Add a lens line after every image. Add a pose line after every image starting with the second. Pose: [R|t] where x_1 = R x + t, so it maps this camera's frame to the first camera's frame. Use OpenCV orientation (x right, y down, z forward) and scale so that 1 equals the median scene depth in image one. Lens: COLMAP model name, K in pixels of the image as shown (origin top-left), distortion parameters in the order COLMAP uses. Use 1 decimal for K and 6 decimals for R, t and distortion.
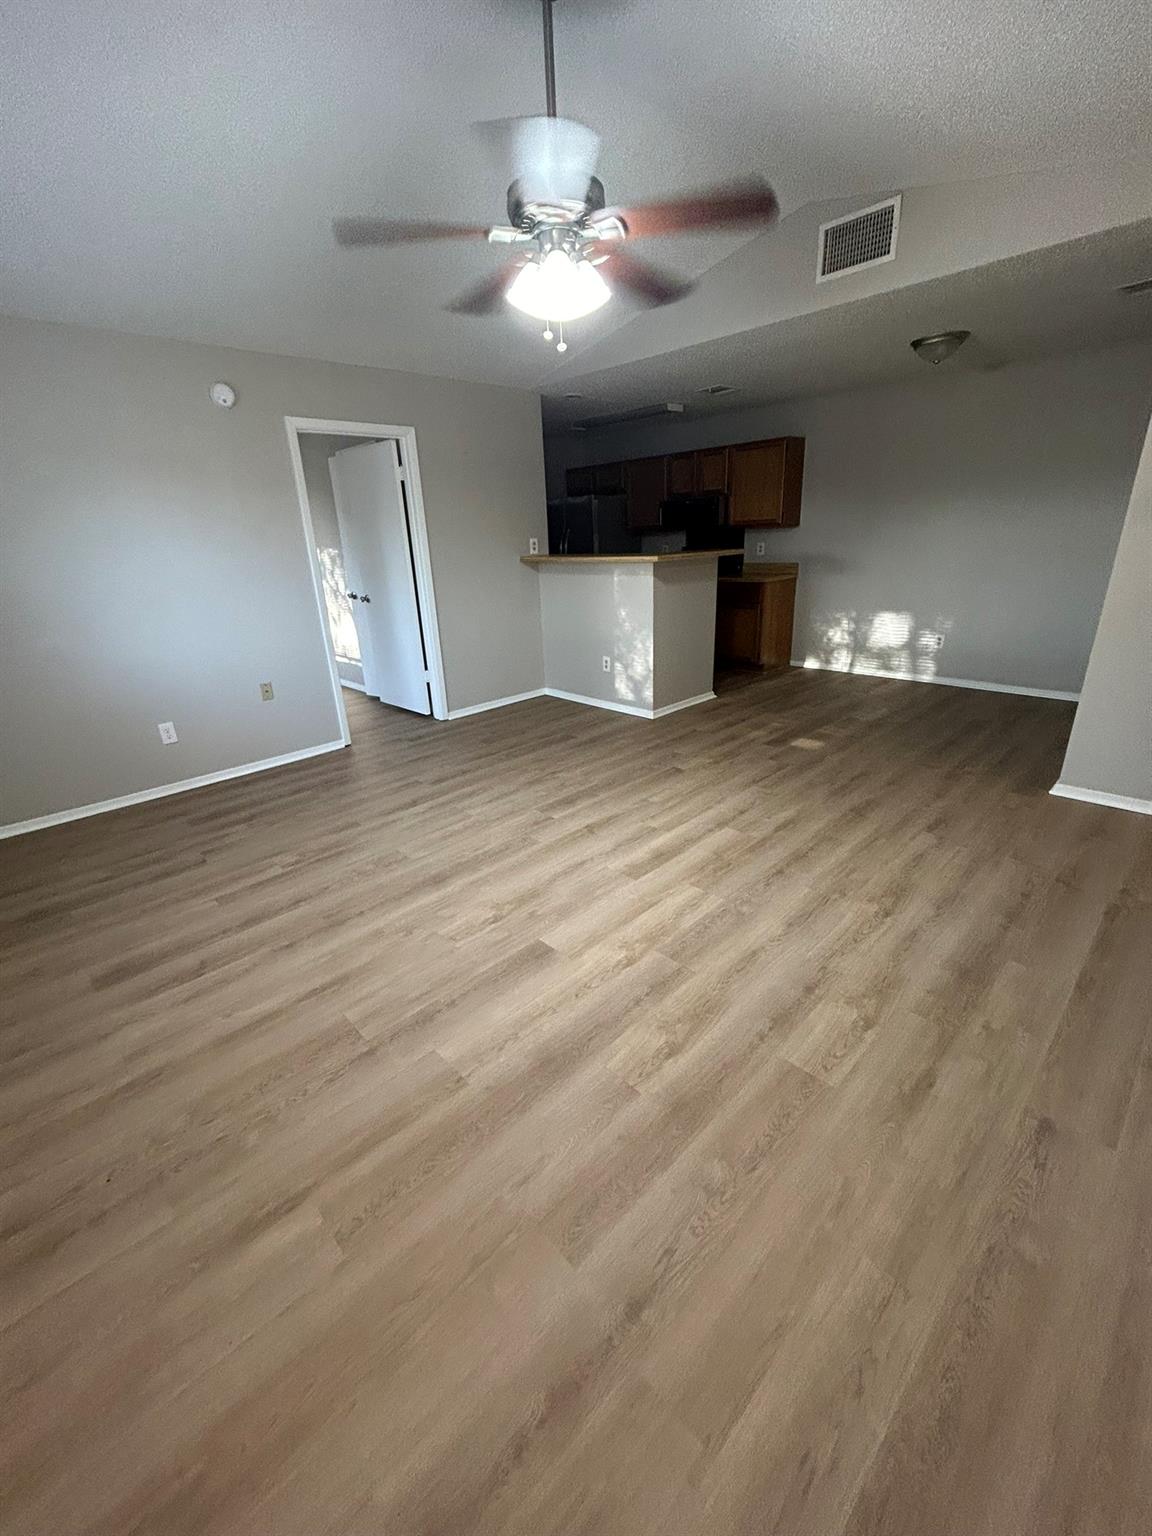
lens RADIAL K [[625.1, 0, 576.8], [0, 625.1, 765.7], [0, 0, 1]] dist [0.000134, -0.000818]
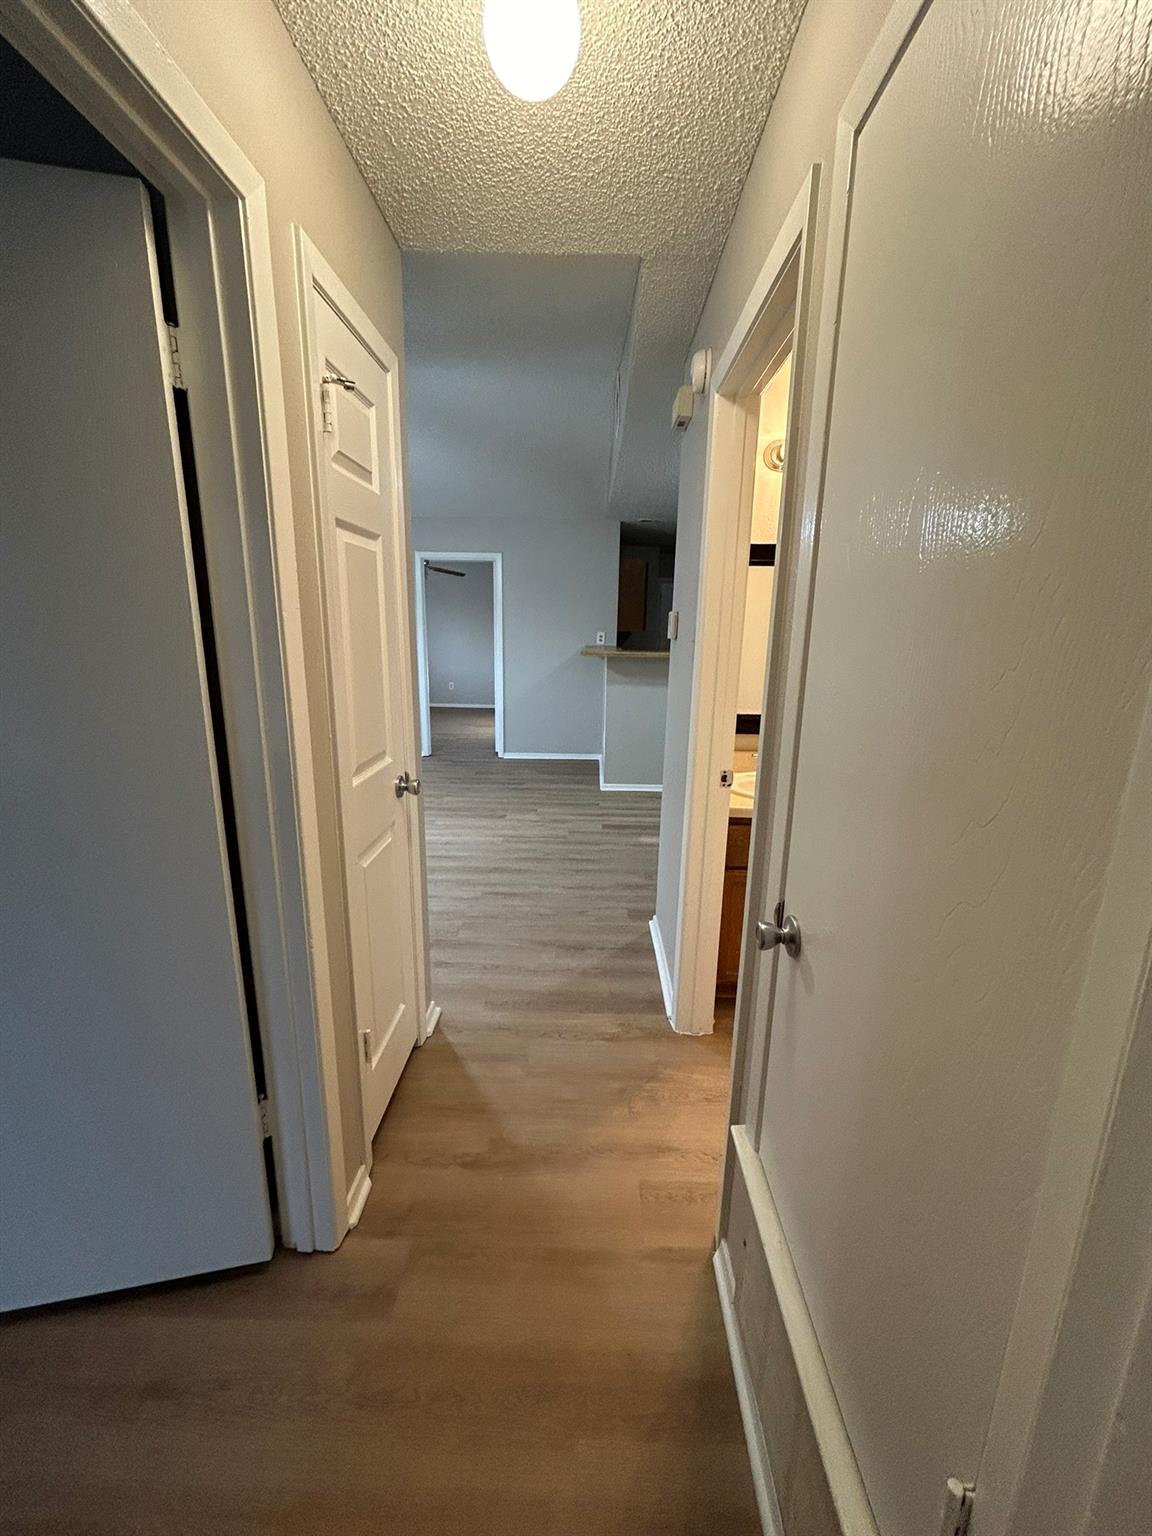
lens RADIAL K [[625.1, 0, 576.0], [0, 625.1, 770.4], [0, 0, 1]] dist [0.000134, -0.000818]
pose [[0.692129, 0.208493, -0.691006, 1.117740], [-0.291062, 0.956700, -0.002875, -0.121221], [0.660485, 0.203116, 0.722844, 0.191501]]
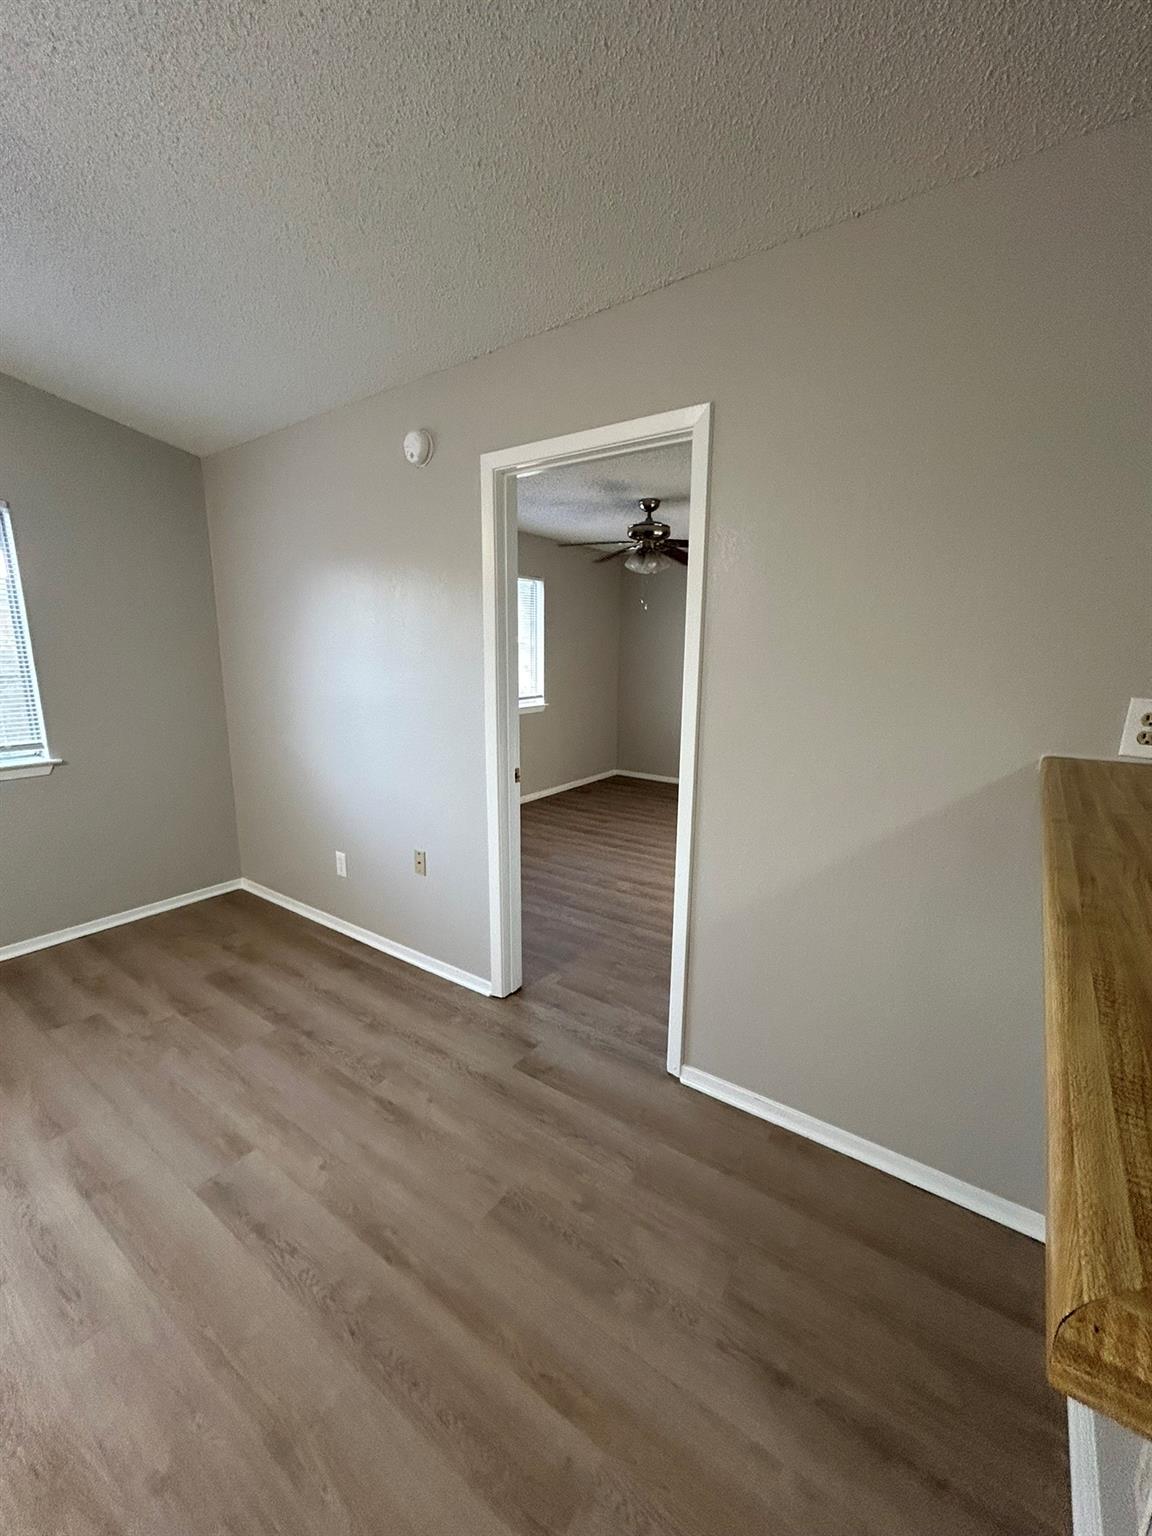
lens RADIAL K [[625.1, 0, 574.8], [0, 625.1, 765.6], [0, 0, 1]] dist [0.000134, -0.000818]
pose [[0.176979, 0.232677, -0.956316, 0.182742], [-0.349962, 0.923031, 0.159814, -0.422246], [0.919894, 0.306390, 0.244785, 1.041799]]
